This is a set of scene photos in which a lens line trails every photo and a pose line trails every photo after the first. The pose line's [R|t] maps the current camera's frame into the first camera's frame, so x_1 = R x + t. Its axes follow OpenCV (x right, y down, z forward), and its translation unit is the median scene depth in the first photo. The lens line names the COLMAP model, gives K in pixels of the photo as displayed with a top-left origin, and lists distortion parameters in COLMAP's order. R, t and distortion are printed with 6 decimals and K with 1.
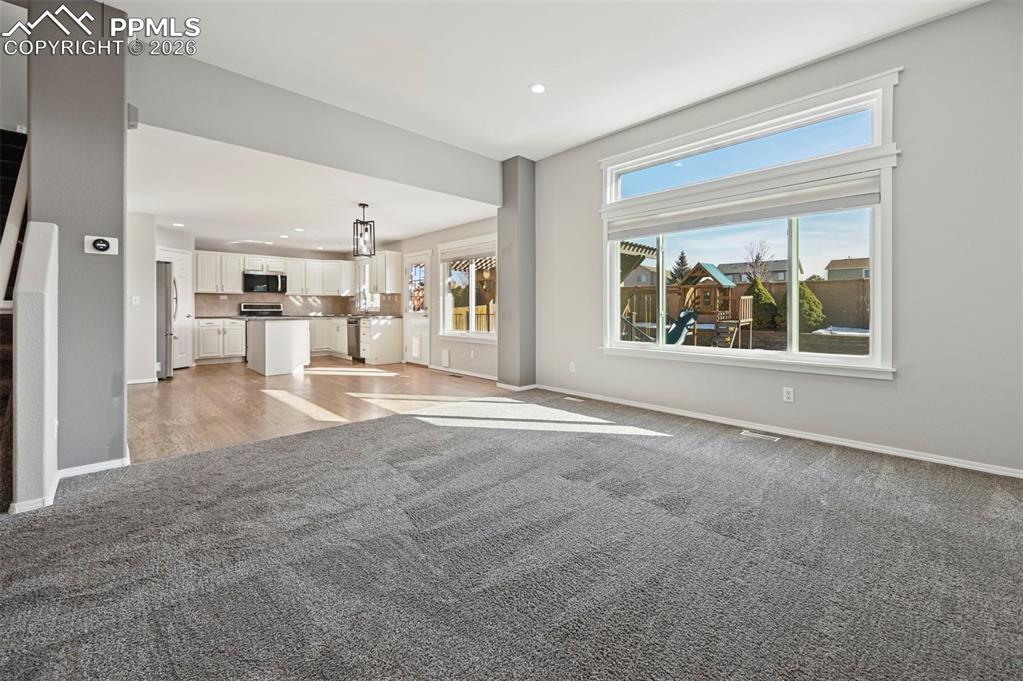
lens RADIAL K [[416.0, 0, 532.1], [0, 416.0, 309.8], [0, 0, 1]] dist [0.004238, 0.000587]
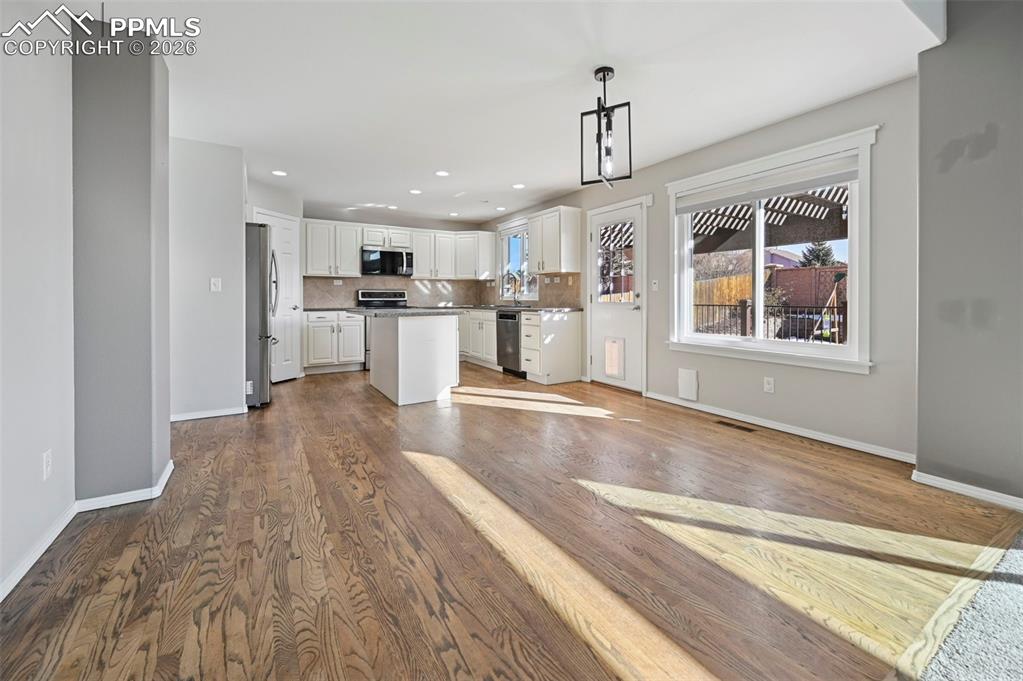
lens RADIAL K [[416.0, 0, 525.5], [0, 416.0, 298.6], [0, 0, 1]] dist [0.004238, 0.000587]
pose [[0.977854, -0.002766, -0.209268, -0.266398], [0.002569, 0.999996, -0.001211, 0.001136], [0.209271, 0.000646, 0.977858, 0.356395]]
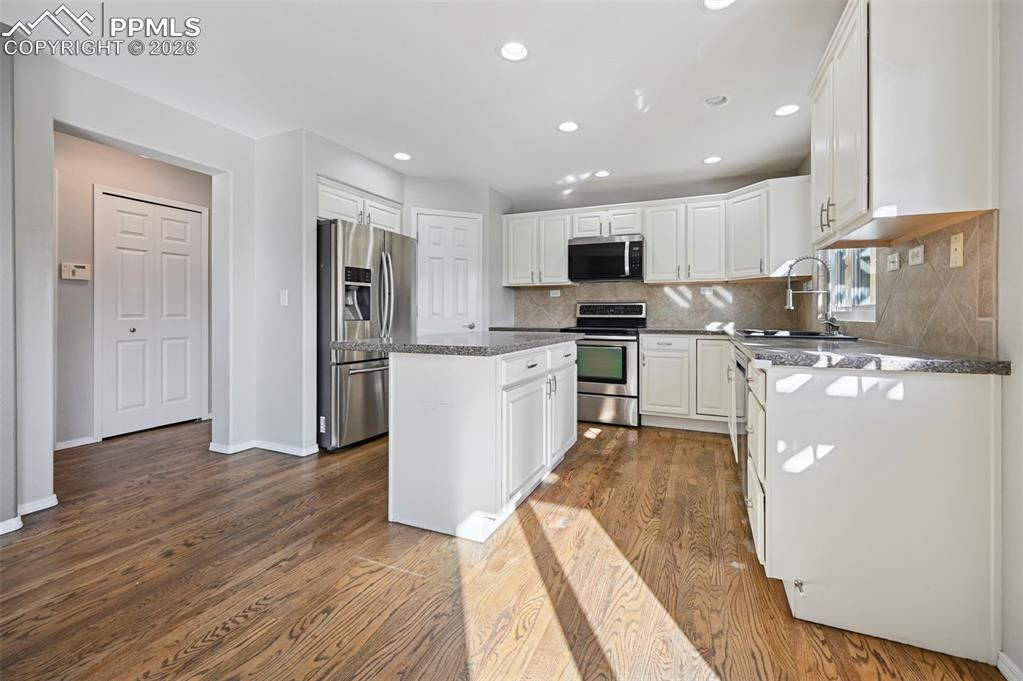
lens RADIAL K [[416.0, 0, 538.6], [0, 416.0, 311.3], [0, 0, 1]] dist [0.004238, 0.000587]
pose [[0.394419, -0.007893, -0.918897, -0.243228], [-0.003622, 0.999942, -0.010144, -0.000067], [0.918924, 0.007330, 0.394367, 0.793979]]
